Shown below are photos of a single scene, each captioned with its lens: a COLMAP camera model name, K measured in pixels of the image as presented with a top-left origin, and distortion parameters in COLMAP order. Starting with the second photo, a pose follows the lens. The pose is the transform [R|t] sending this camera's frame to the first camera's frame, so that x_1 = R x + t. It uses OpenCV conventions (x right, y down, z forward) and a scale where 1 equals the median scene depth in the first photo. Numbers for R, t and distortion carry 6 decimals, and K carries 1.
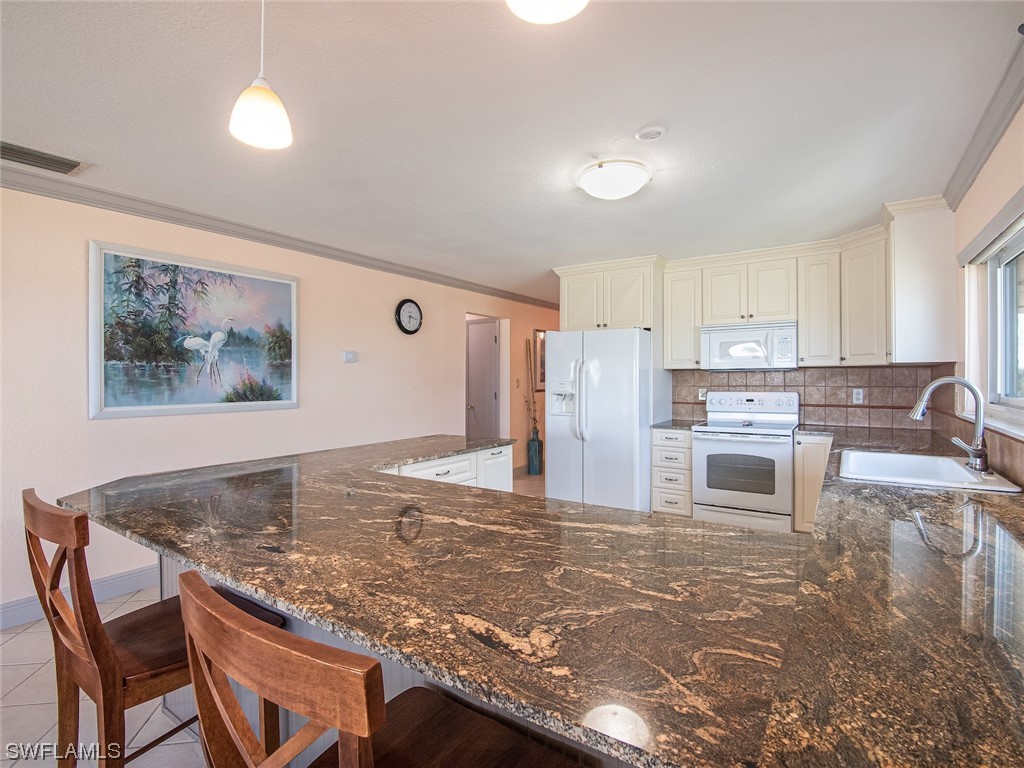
lens RADIAL K [[510.7, 0, 514.8], [0, 510.7, 383.5], [0, 0, 1]] dist [-0.018294, 0.000126]
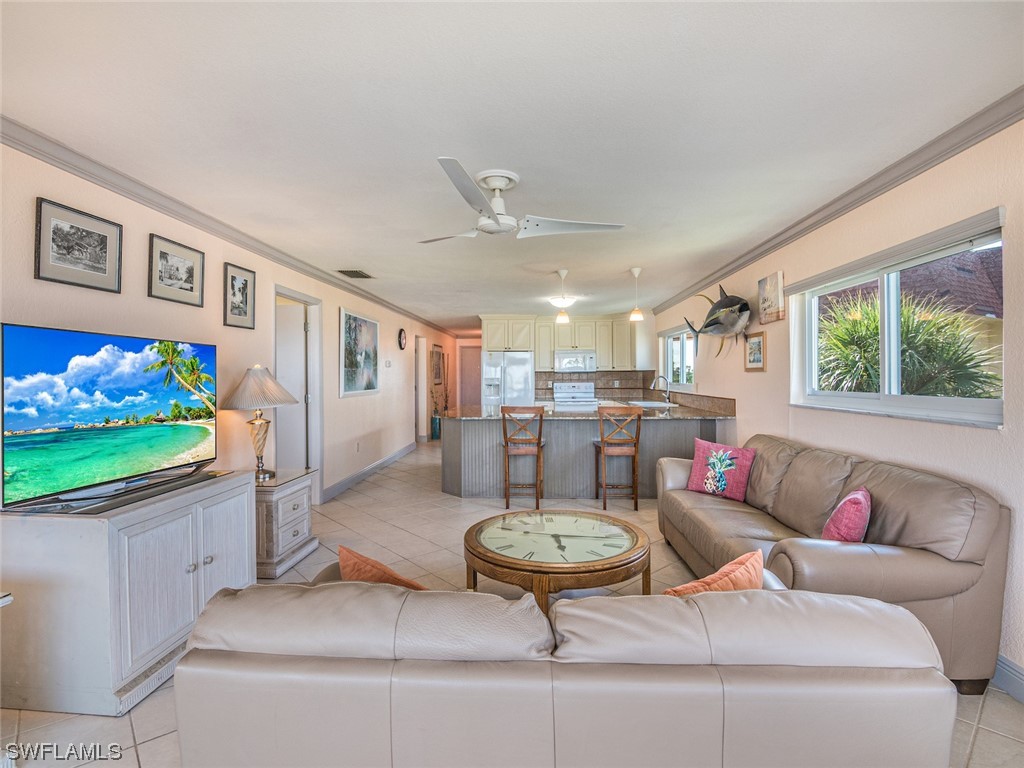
lens RADIAL K [[510.7, 0, 513.4], [0, 510.7, 378.3], [0, 0, 1]] dist [-0.018294, 0.000126]
pose [[0.864814, -0.003981, 0.502077, -0.837832], [0.006496, 0.999974, -0.003260, 0.003935], [-0.502051, 0.006081, 0.864817, -0.716386]]
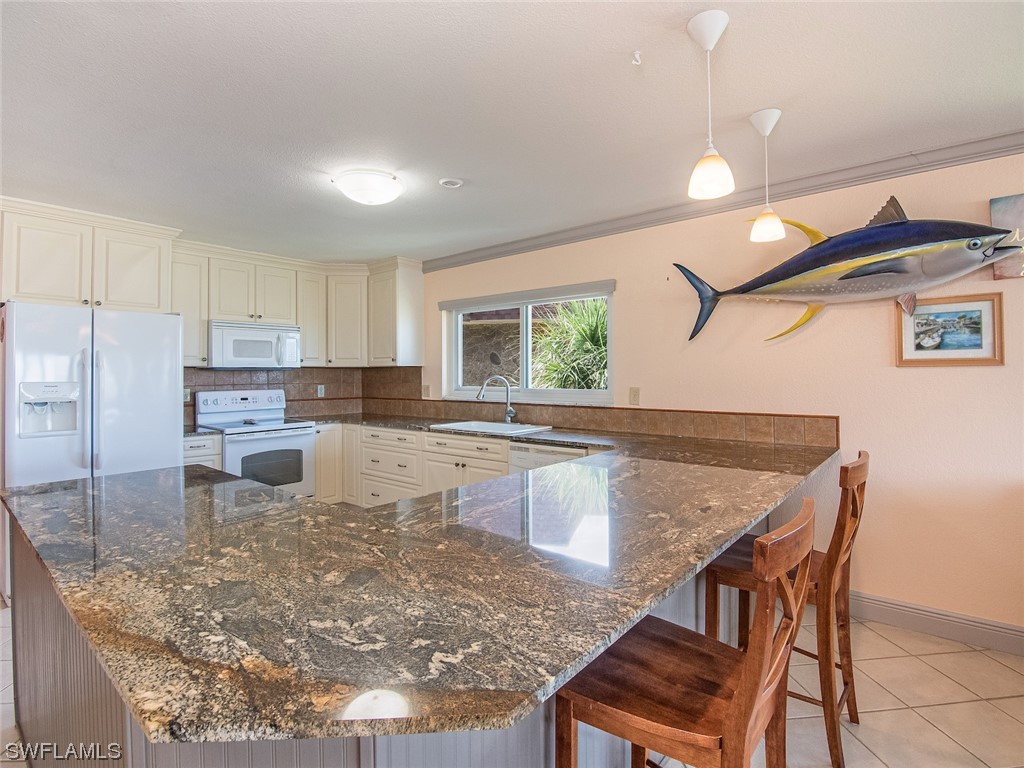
lens RADIAL K [[510.7, 0, 514.6], [0, 510.7, 376.7], [0, 0, 1]] dist [-0.018294, 0.000126]
pose [[0.115773, -0.000445, 0.993276, -0.499183], [0.011739, 0.999931, -0.000920, -0.003754], [-0.993206, 0.011767, 0.115770, 0.367039]]
